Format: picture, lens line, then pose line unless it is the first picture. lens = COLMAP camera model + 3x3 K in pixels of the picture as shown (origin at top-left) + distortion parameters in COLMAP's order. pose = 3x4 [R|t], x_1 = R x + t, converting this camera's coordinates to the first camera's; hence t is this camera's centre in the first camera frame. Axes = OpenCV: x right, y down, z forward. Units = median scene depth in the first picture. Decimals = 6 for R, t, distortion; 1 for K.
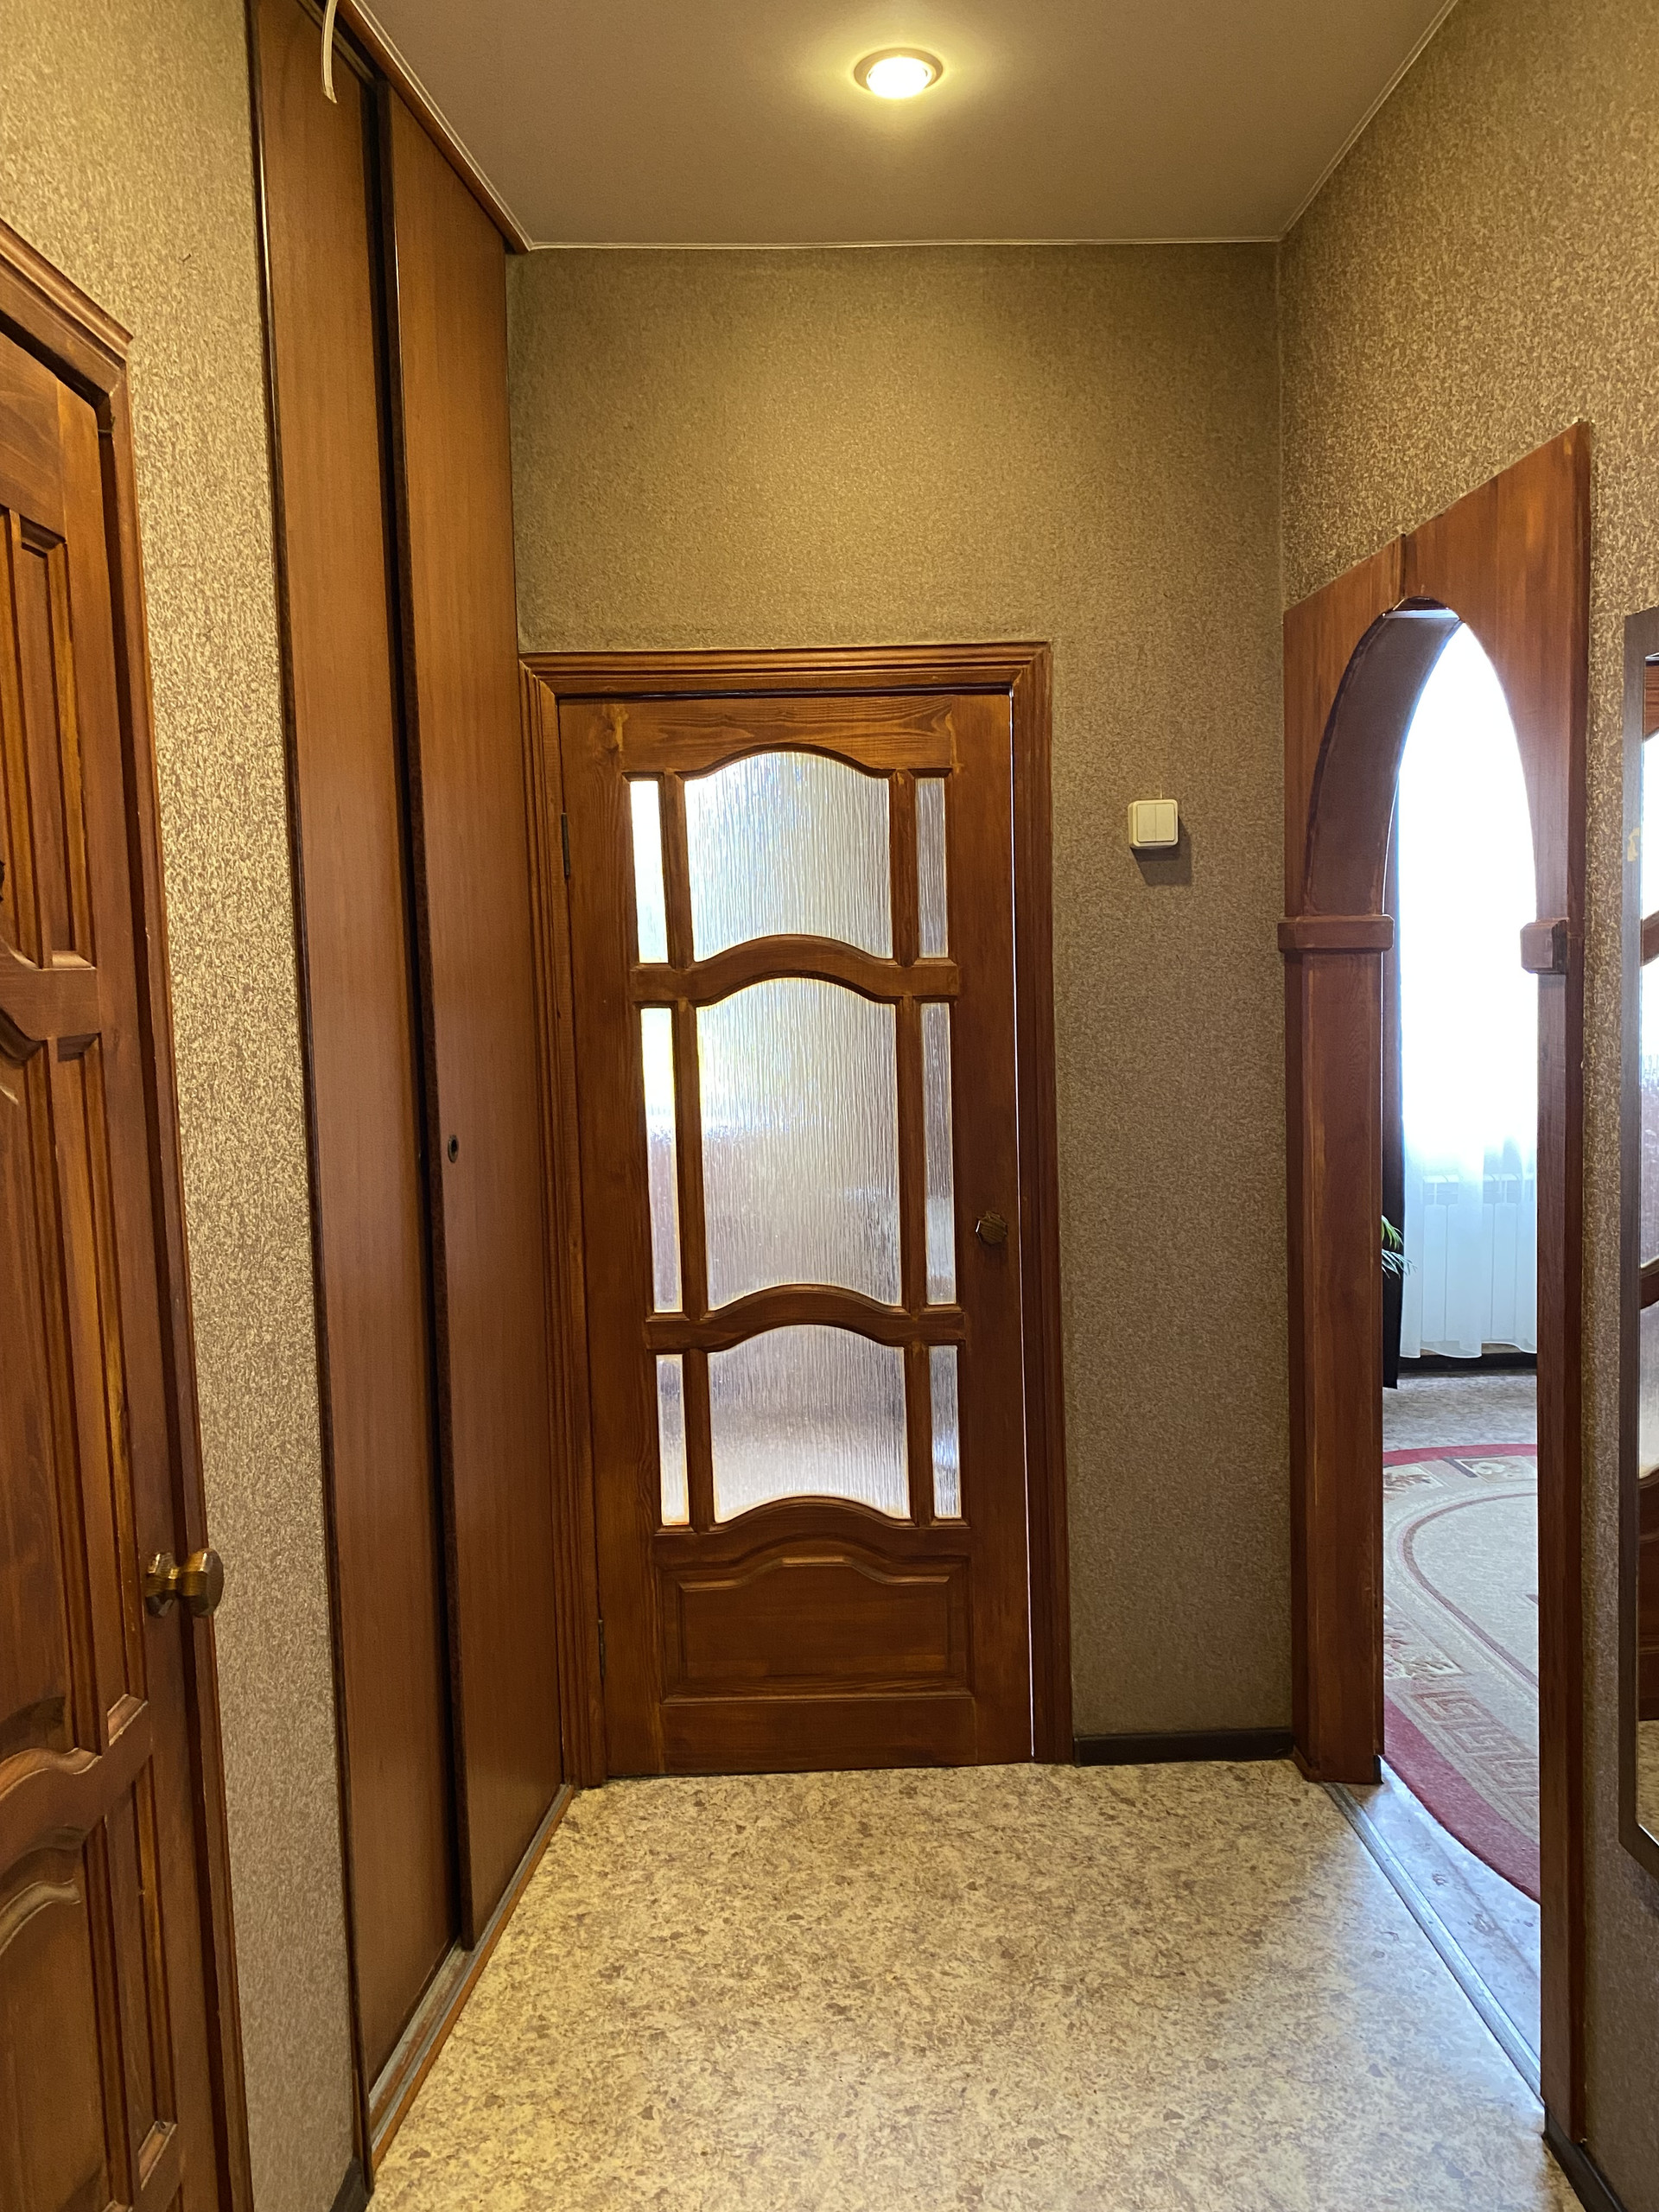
lens RADIAL K [[1693.4, 0, 828.6], [0, 1693.4, 1103.3], [0, 0, 1]] dist [-0.000165, 0.000067]
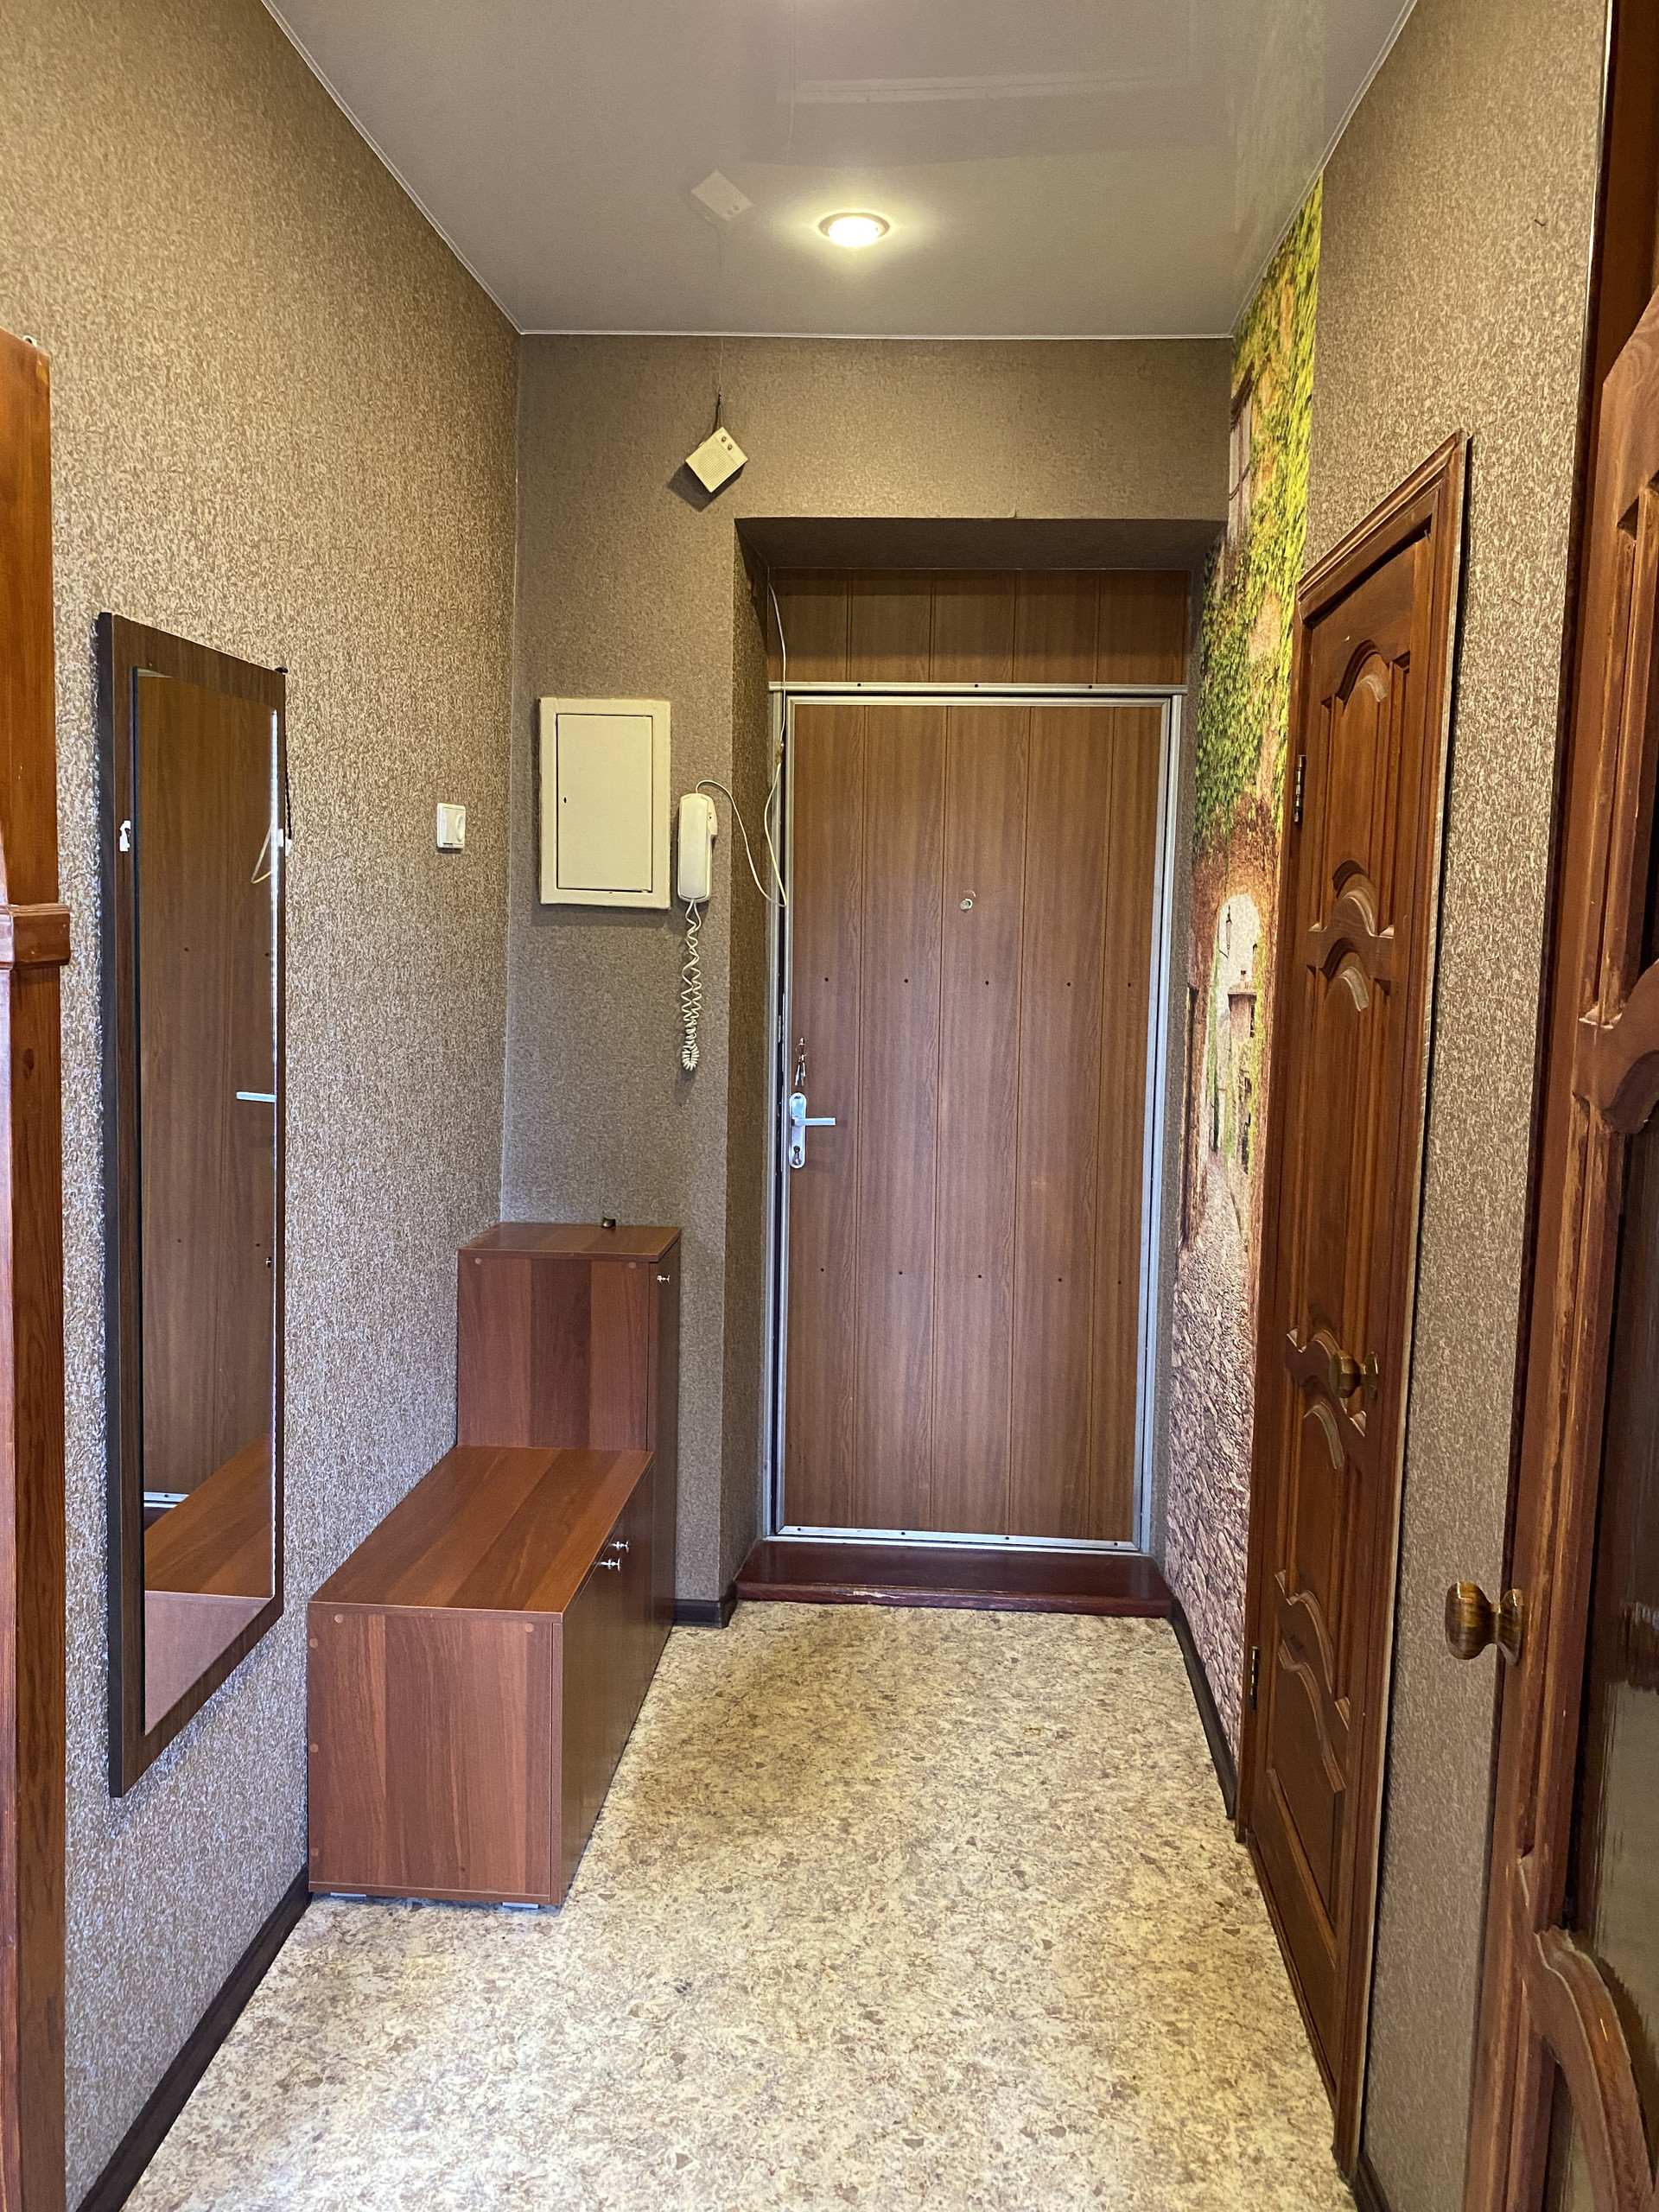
lens RADIAL K [[1693.4, 0, 828.6], [0, 1693.4, 1099.5], [0, 0, 1]] dist [-0.000165, 0.000067]
pose [[-0.996070, -0.000386, 0.088564, -0.056502], [0.017339, 0.979789, 0.199279, -0.183227], [-0.086852, 0.200032, -0.975932, 1.881309]]
